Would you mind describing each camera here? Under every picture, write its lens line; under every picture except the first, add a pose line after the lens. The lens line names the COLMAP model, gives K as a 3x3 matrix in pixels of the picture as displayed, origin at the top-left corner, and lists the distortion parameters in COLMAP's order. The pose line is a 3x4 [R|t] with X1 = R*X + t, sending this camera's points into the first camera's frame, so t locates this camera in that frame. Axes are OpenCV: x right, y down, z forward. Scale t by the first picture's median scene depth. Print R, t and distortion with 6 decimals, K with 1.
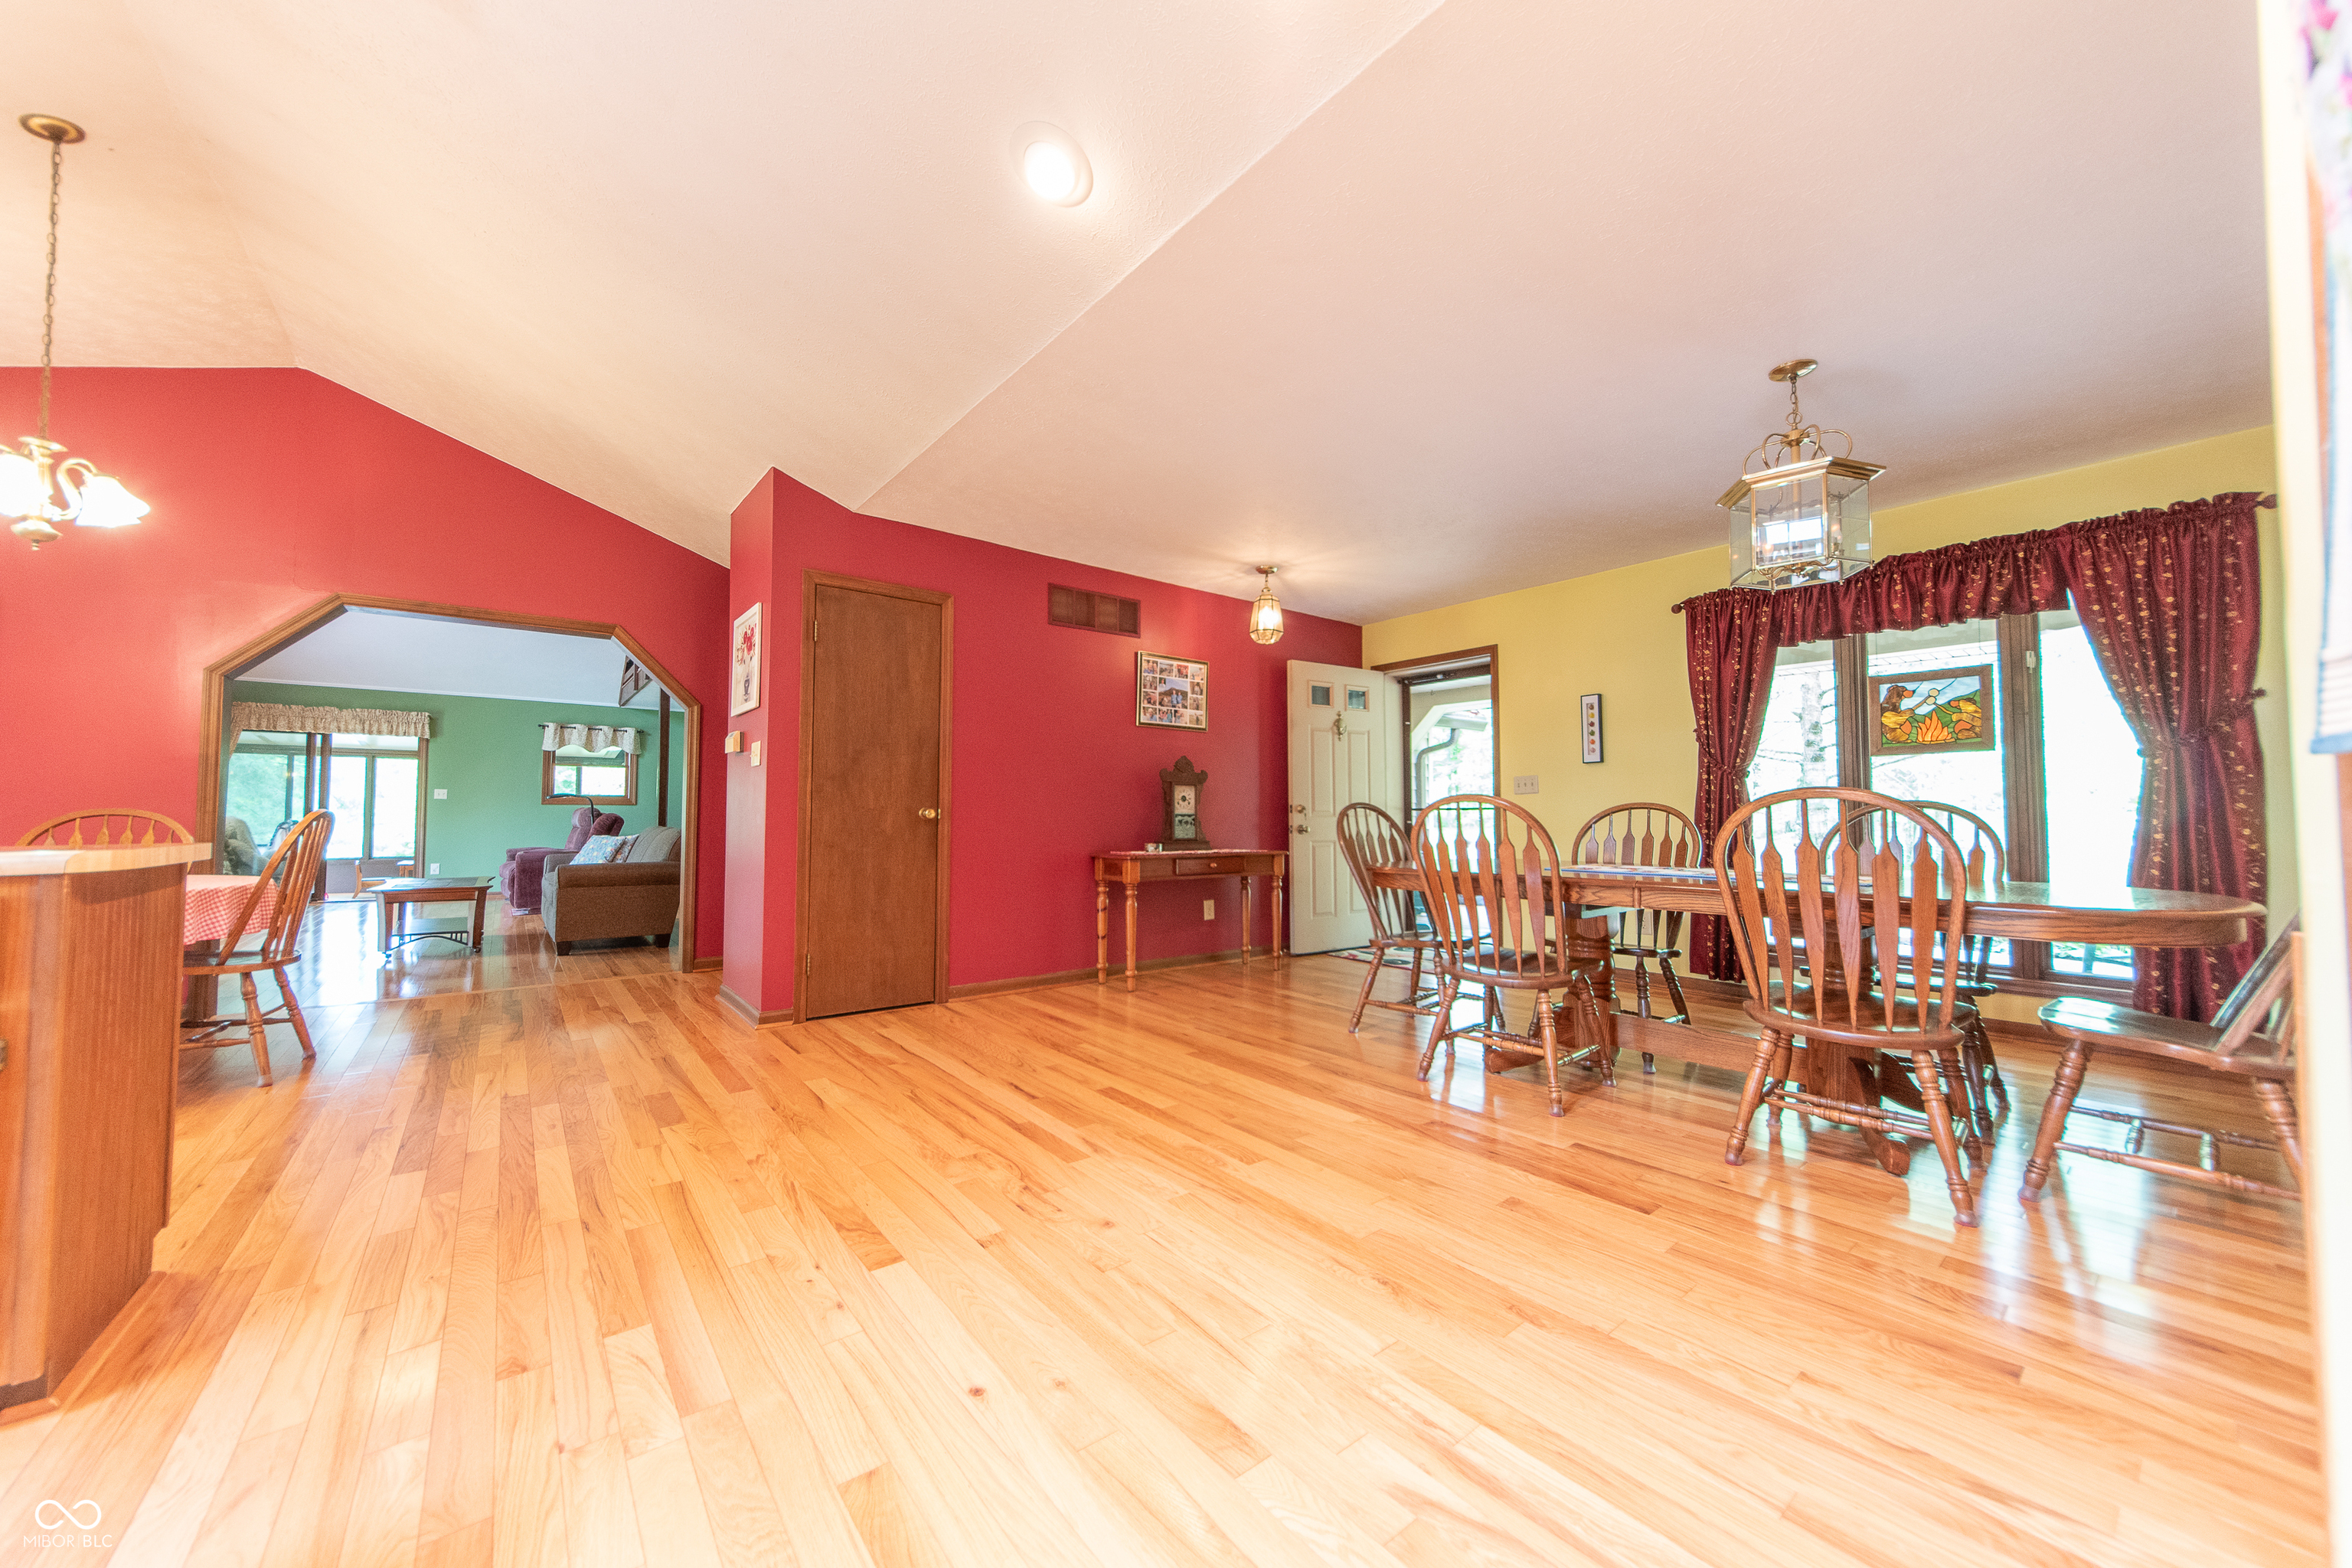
lens RADIAL K [[845.8, 0, 1173.3], [0, 845.8, 783.0], [0, 0, 1]] dist [-0.008636, 0.003689]
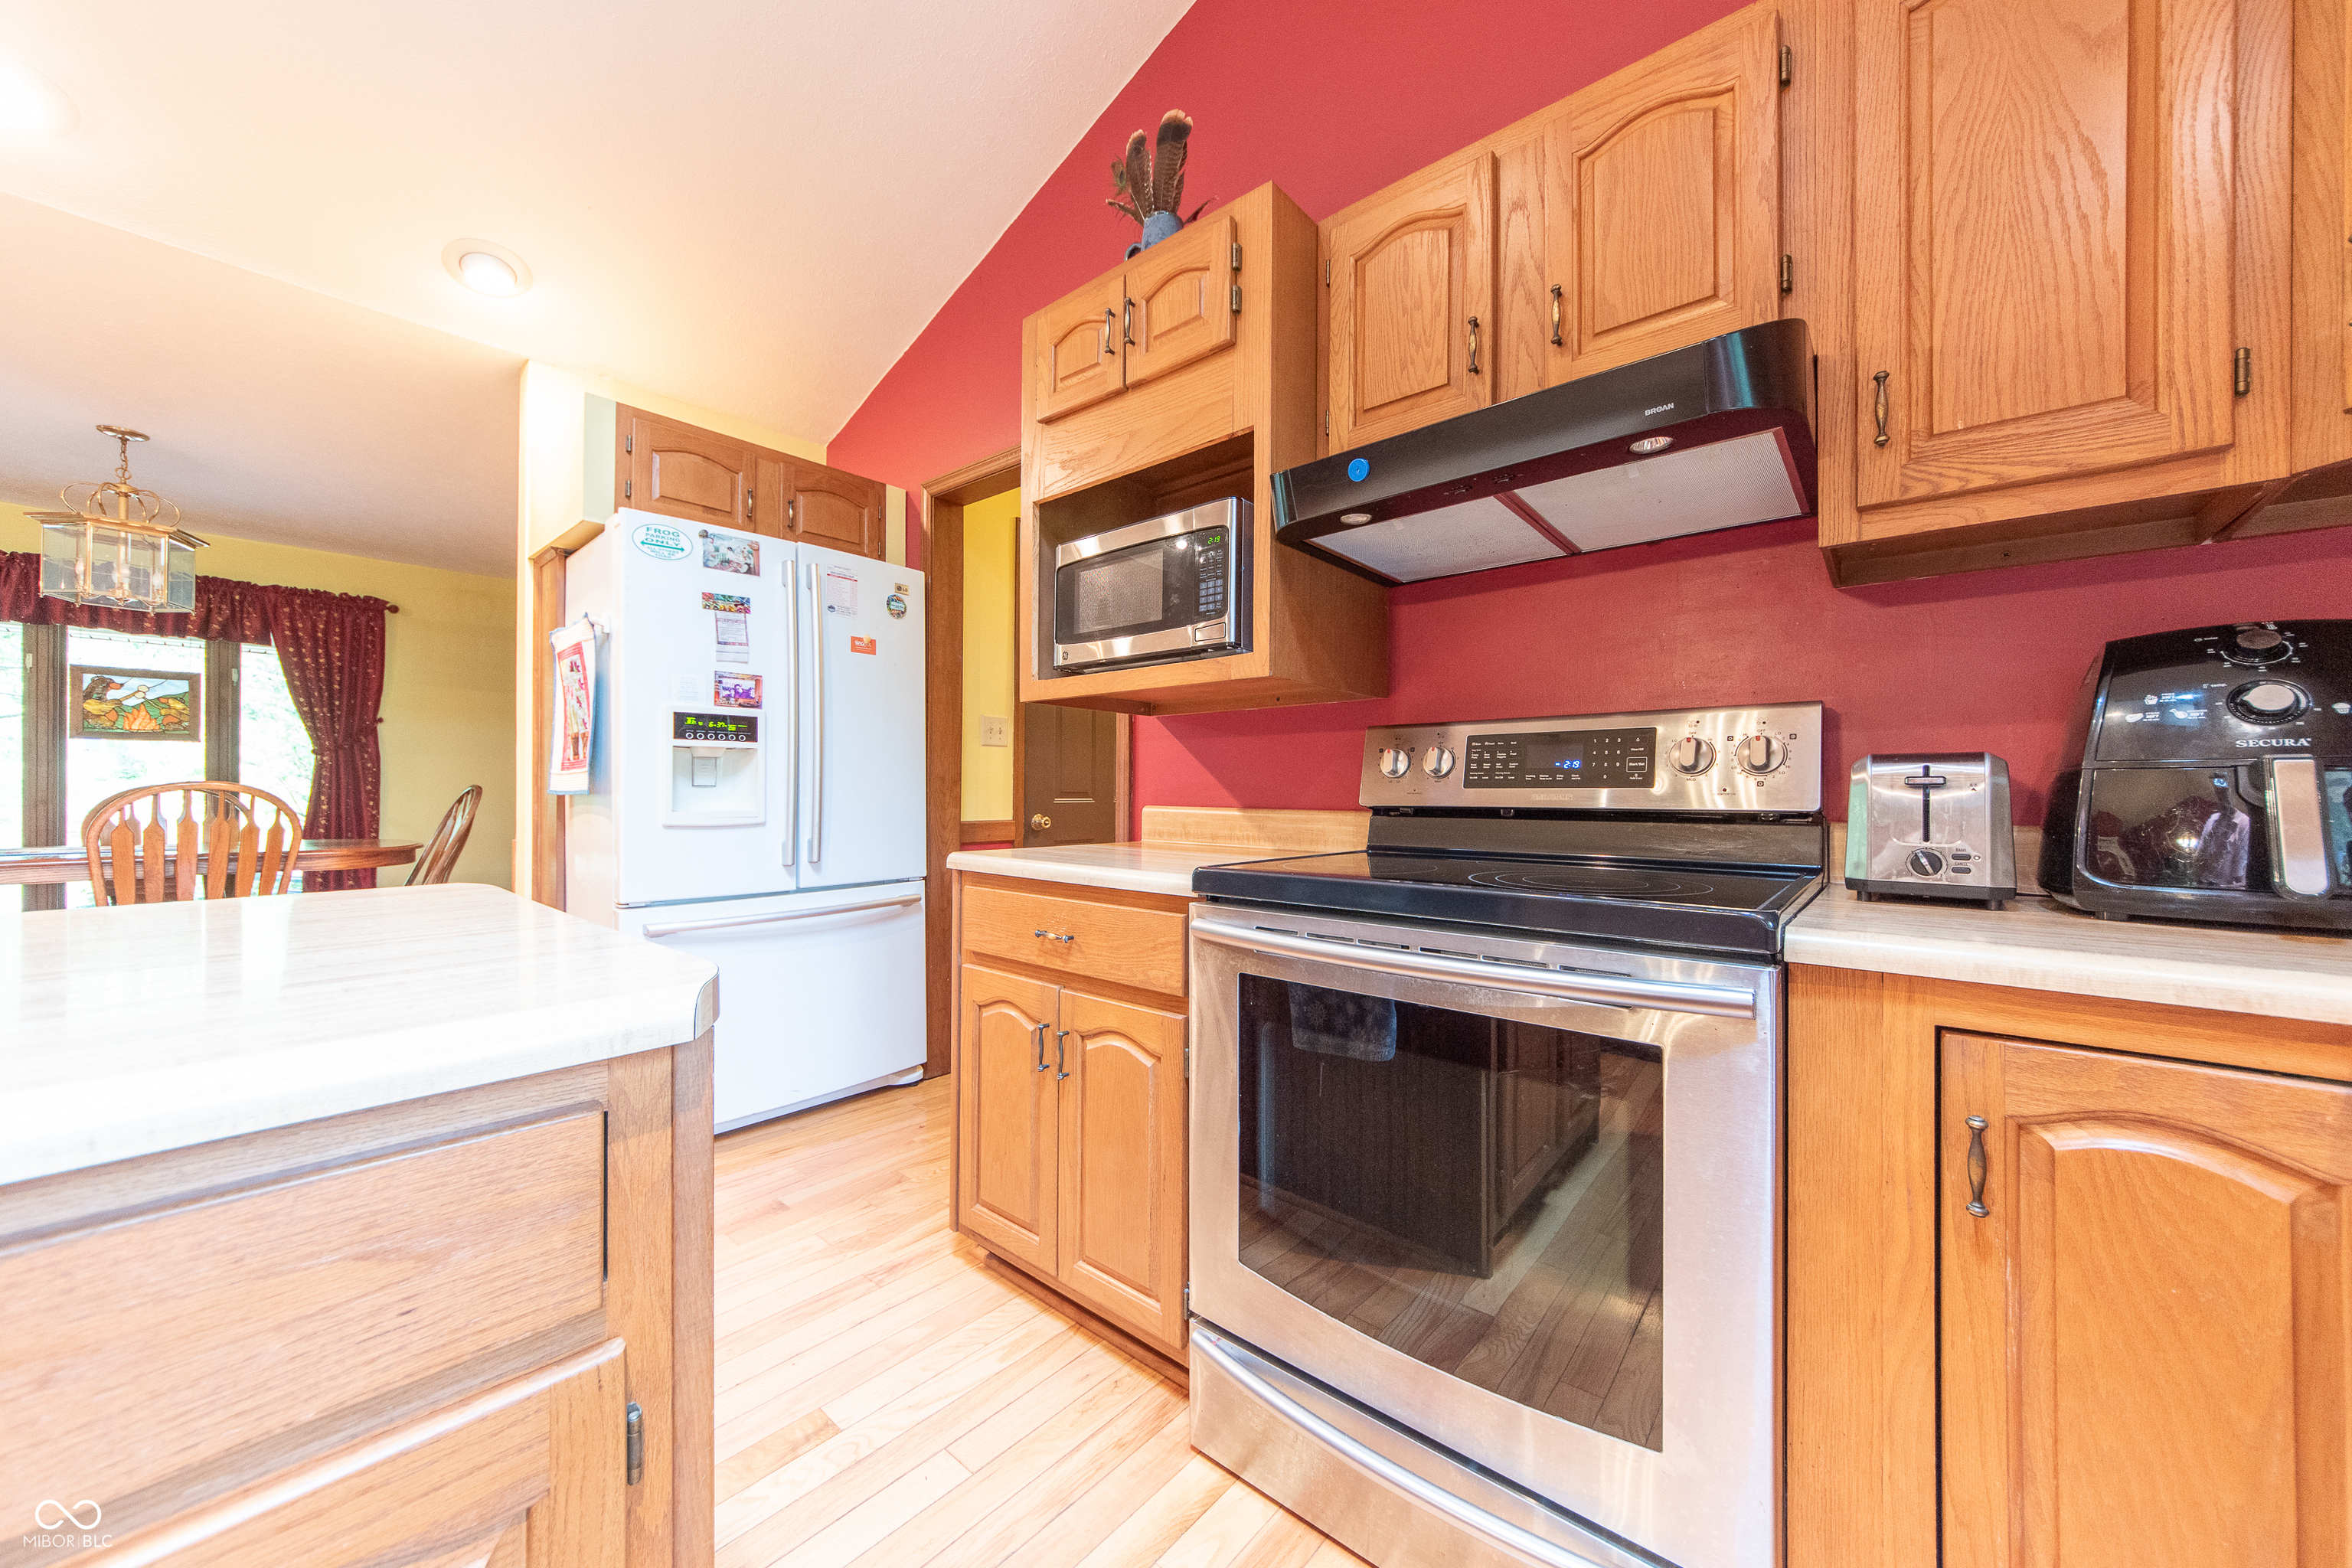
lens RADIAL K [[845.8, 0, 1184.3], [0, 845.8, 783.5], [0, 0, 1]] dist [-0.008636, 0.003689]
pose [[-0.188656, 0.000274, 0.982043, -0.540414], [-0.043552, 0.999014, -0.008645, -0.029025], [-0.981077, -0.044401, -0.188458, -0.214515]]
